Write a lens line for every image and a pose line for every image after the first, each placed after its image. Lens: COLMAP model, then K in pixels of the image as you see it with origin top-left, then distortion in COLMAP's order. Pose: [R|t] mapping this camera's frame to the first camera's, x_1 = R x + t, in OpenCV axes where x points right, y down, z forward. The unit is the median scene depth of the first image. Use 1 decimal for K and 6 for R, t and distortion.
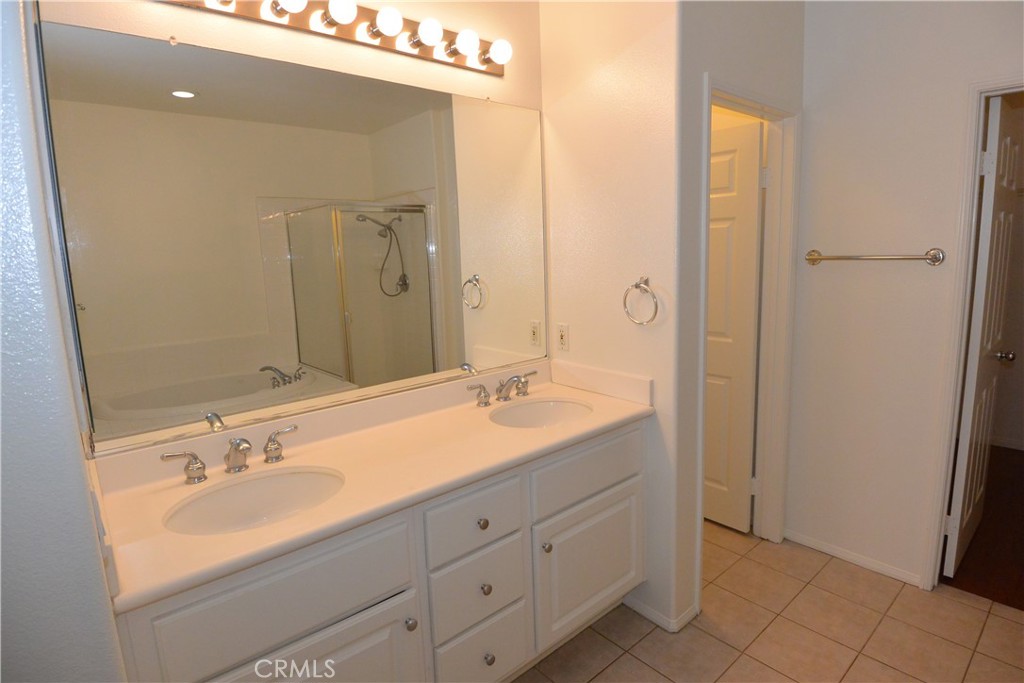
lens RADIAL K [[543.3, 0, 515.2], [0, 543.3, 335.9], [0, 0, 1]] dist [-0.016435, -0.007655]
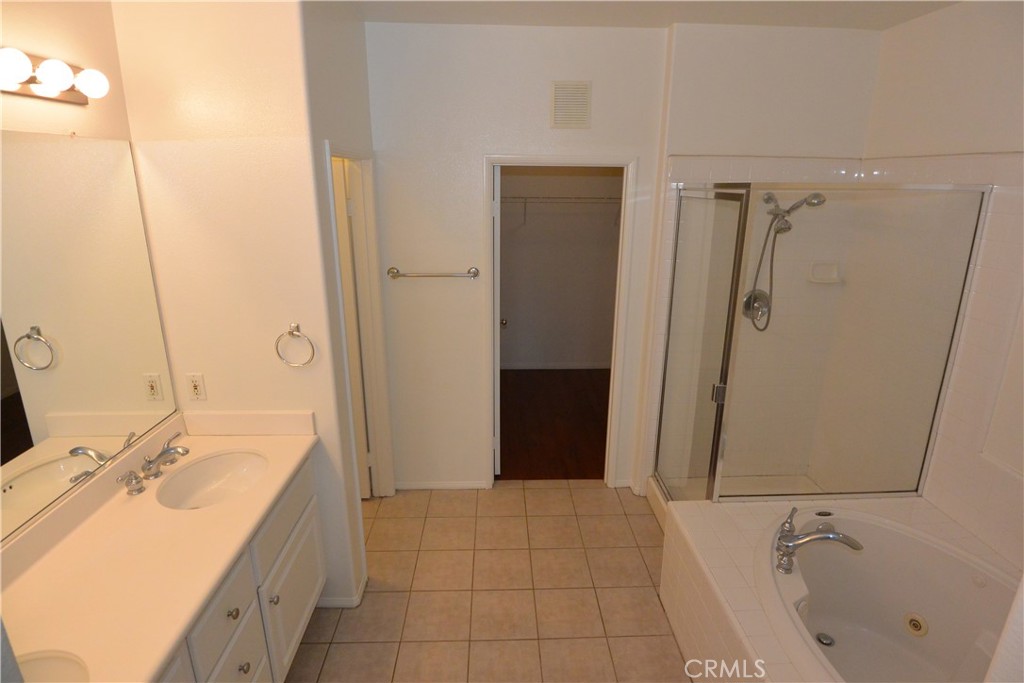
lens RADIAL K [[543.3, 0, 517.1], [0, 543.3, 334.3], [0, 0, 1]] dist [-0.016435, -0.007655]
pose [[0.622920, -0.183404, 0.760483, -0.278620], [0.099204, 0.982801, 0.155761, -0.190769], [-0.775970, -0.021583, 0.630400, -0.020785]]
